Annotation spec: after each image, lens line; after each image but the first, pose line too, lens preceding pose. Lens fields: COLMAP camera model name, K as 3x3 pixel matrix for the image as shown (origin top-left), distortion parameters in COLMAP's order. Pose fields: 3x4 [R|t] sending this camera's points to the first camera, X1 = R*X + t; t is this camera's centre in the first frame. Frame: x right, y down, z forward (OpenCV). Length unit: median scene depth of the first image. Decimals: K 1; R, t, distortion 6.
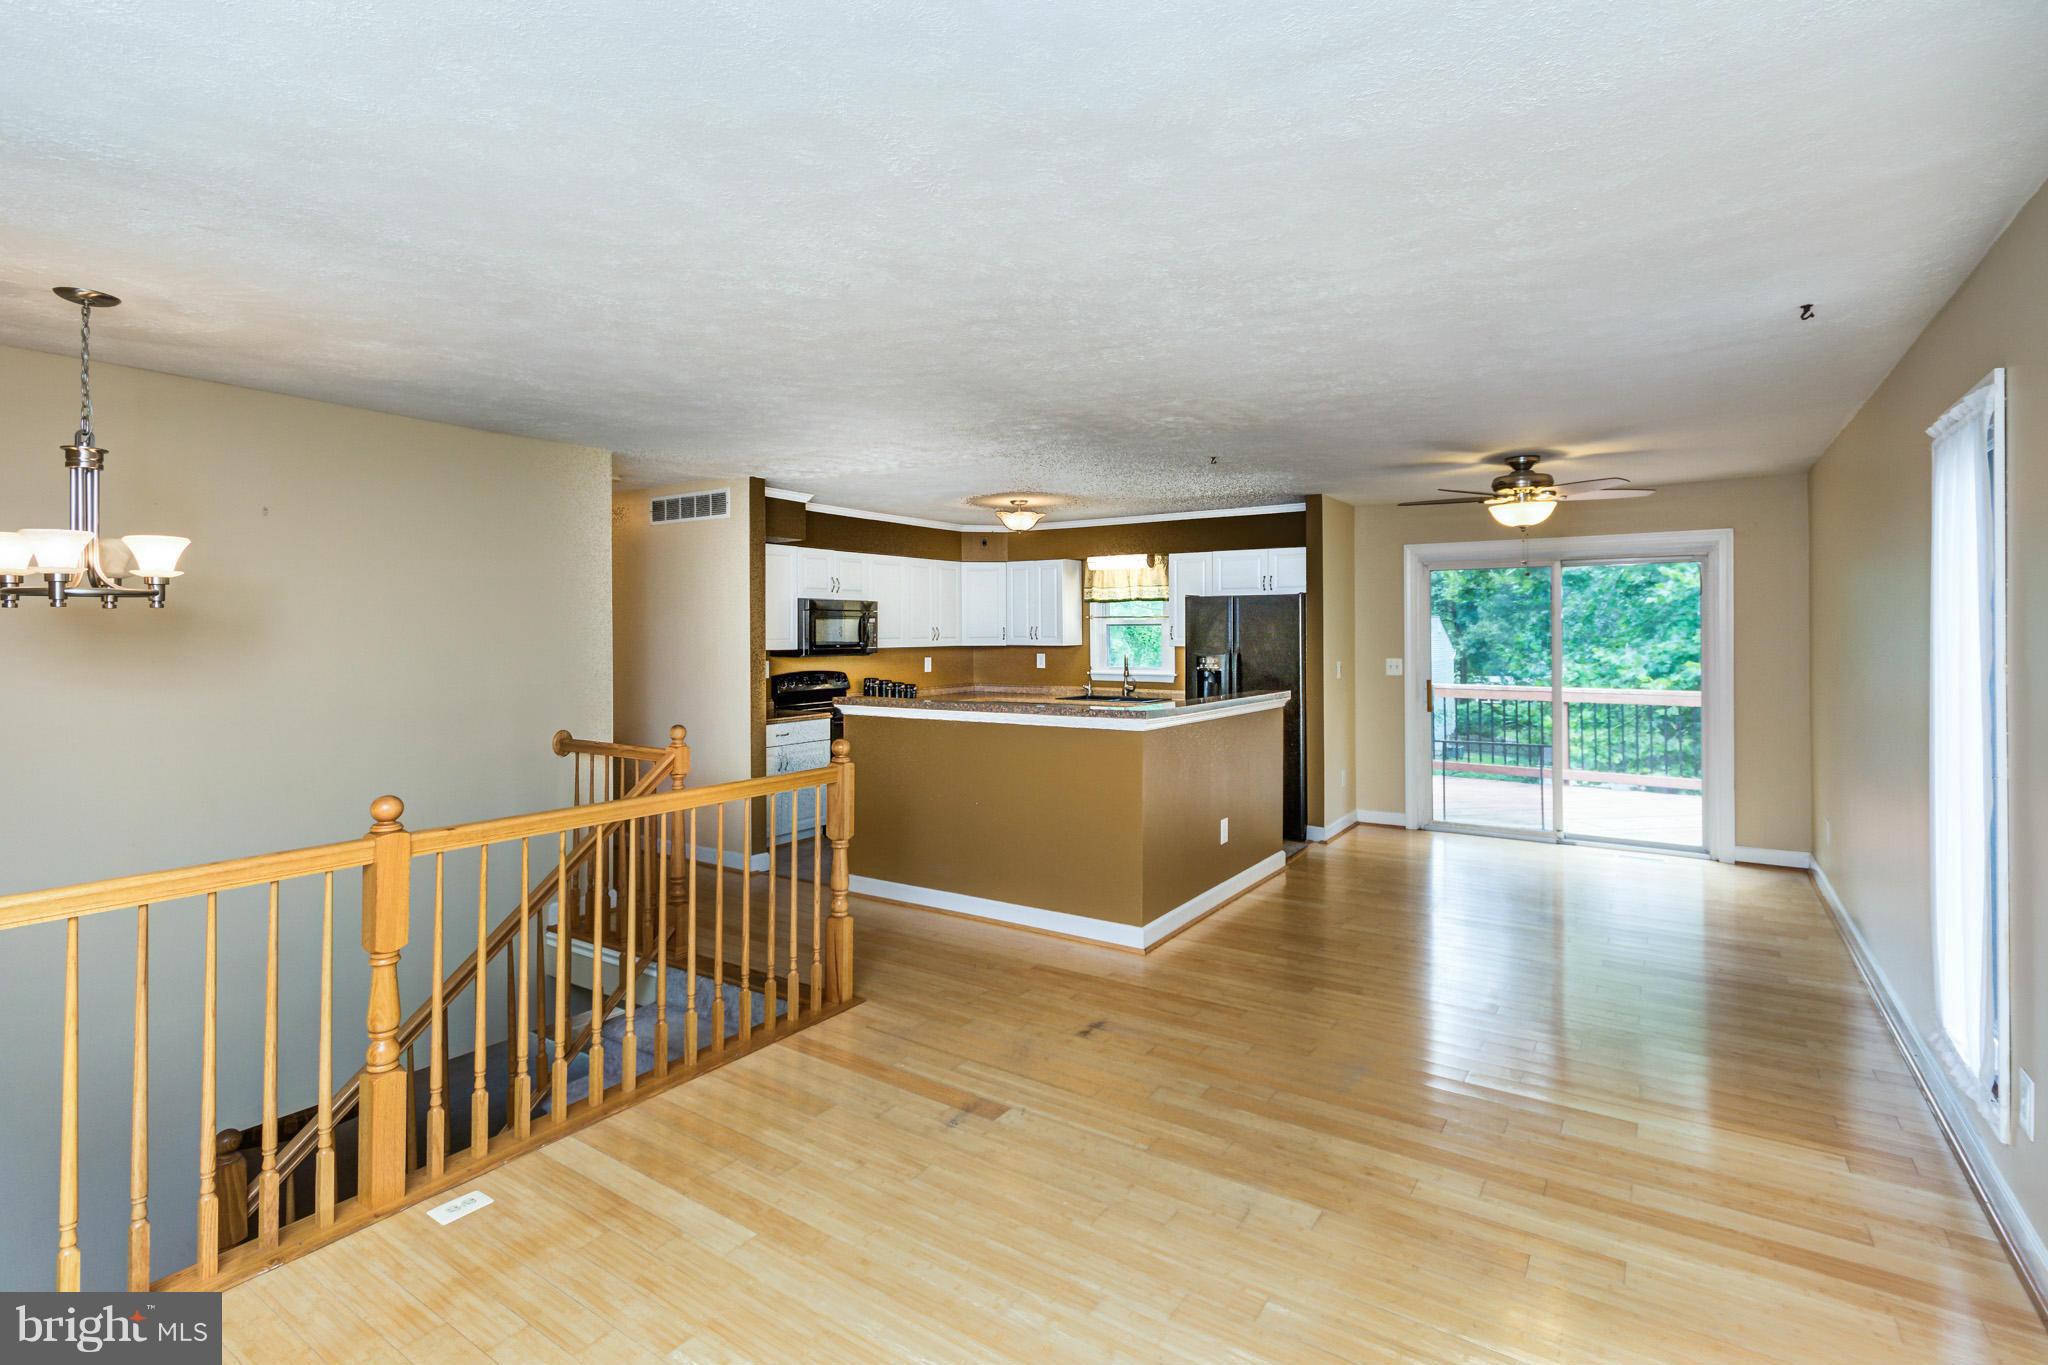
lens RADIAL K [[978.1, 0, 1023.5], [0, 978.1, 628.3], [0, 0, 1]] dist [0.001313, 0.000317]
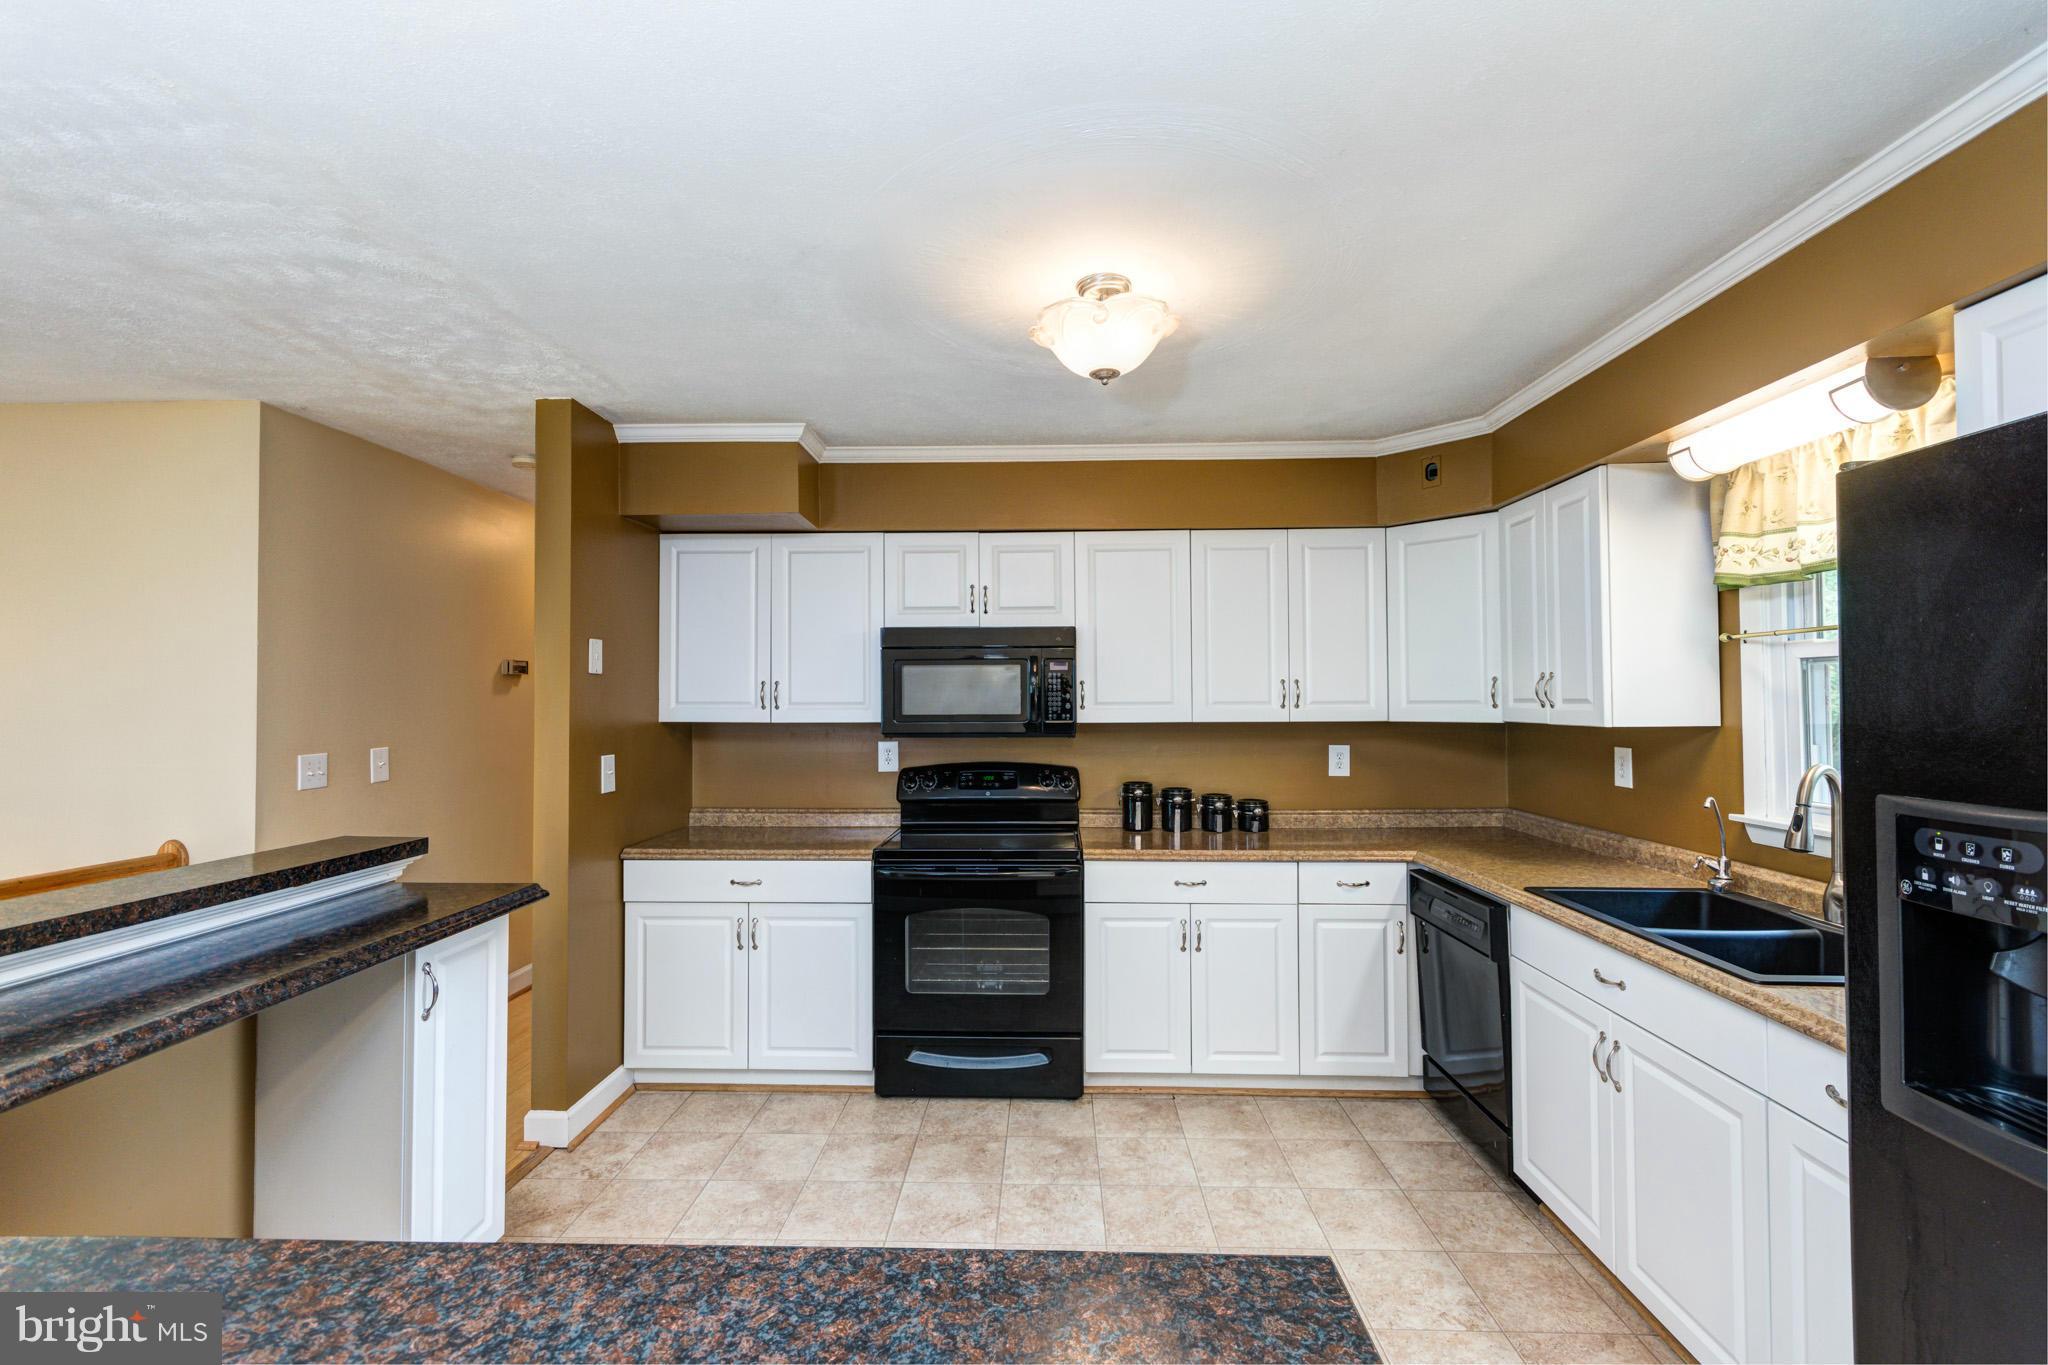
lens RADIAL K [[898.7, 0, 1021.9], [0, 898.7, 688.5], [0, 0, 1]] dist [0.007376, -0.000334]
pose [[0.526313, -0.012171, -0.850204, 0.208530], [0.006105, 0.999926, -0.010535, 0.007131], [0.850269, 0.000354, 0.526348, 0.717972]]
